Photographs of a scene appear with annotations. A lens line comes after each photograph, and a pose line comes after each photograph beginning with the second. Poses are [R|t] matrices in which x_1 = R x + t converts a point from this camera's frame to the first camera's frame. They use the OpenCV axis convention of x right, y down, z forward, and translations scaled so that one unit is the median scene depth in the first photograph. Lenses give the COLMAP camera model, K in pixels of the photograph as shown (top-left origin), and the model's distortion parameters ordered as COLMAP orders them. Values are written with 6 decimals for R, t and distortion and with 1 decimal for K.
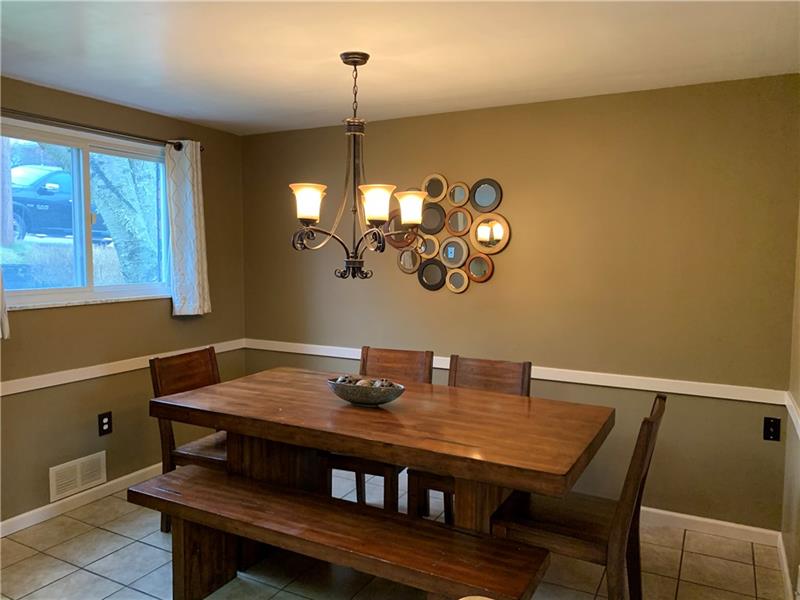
lens RADIAL K [[609.0, 0, 396.1], [0, 609.0, 298.0], [0, 0, 1]] dist [0.001530, 0.000877]
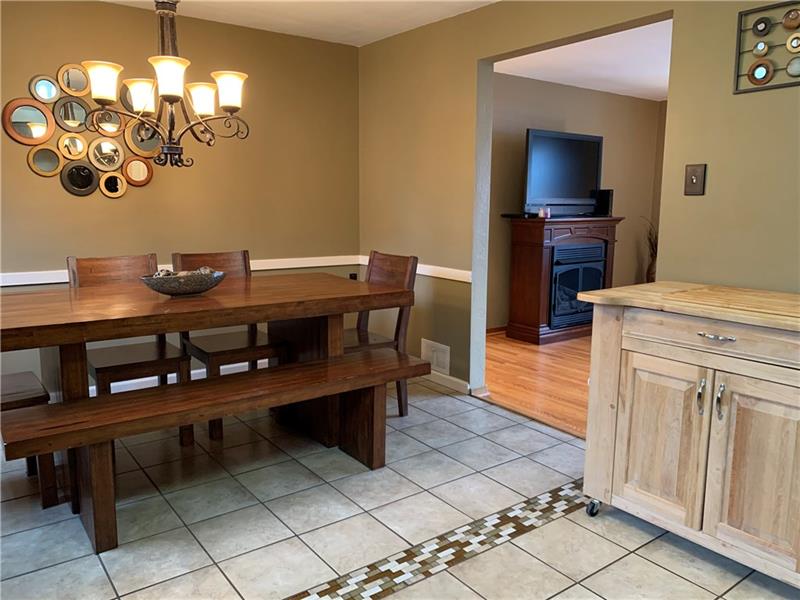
lens RADIAL K [[609.1, 0, 400.0], [0, 609.1, 300.0], [0, 0, 1]] dist [0.053012, -0.075124]
pose [[0.430887, -0.145112, 0.890662, -0.607861], [0.061822, 0.989414, 0.131293, 0.053757], [-0.900286, -0.001510, 0.435297, 0.179269]]
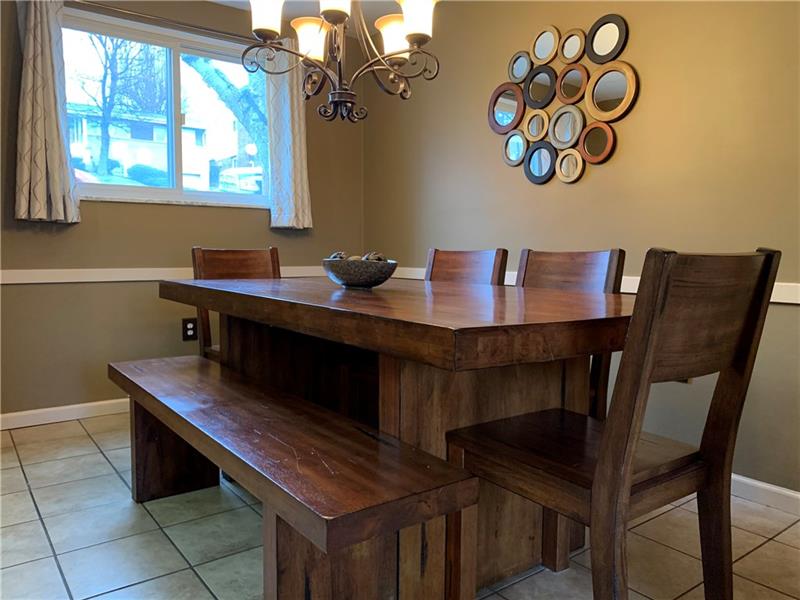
lens RADIAL K [[609.1, 0, 400.0], [0, 609.1, 300.0], [0, 0, 1]] dist [0.053012, -0.075124]
pose [[0.898489, 0.029814, -0.437983, 0.251648], [-0.030984, 0.999510, 0.004477, 0.140129], [0.437902, 0.009548, 0.898972, 0.251836]]
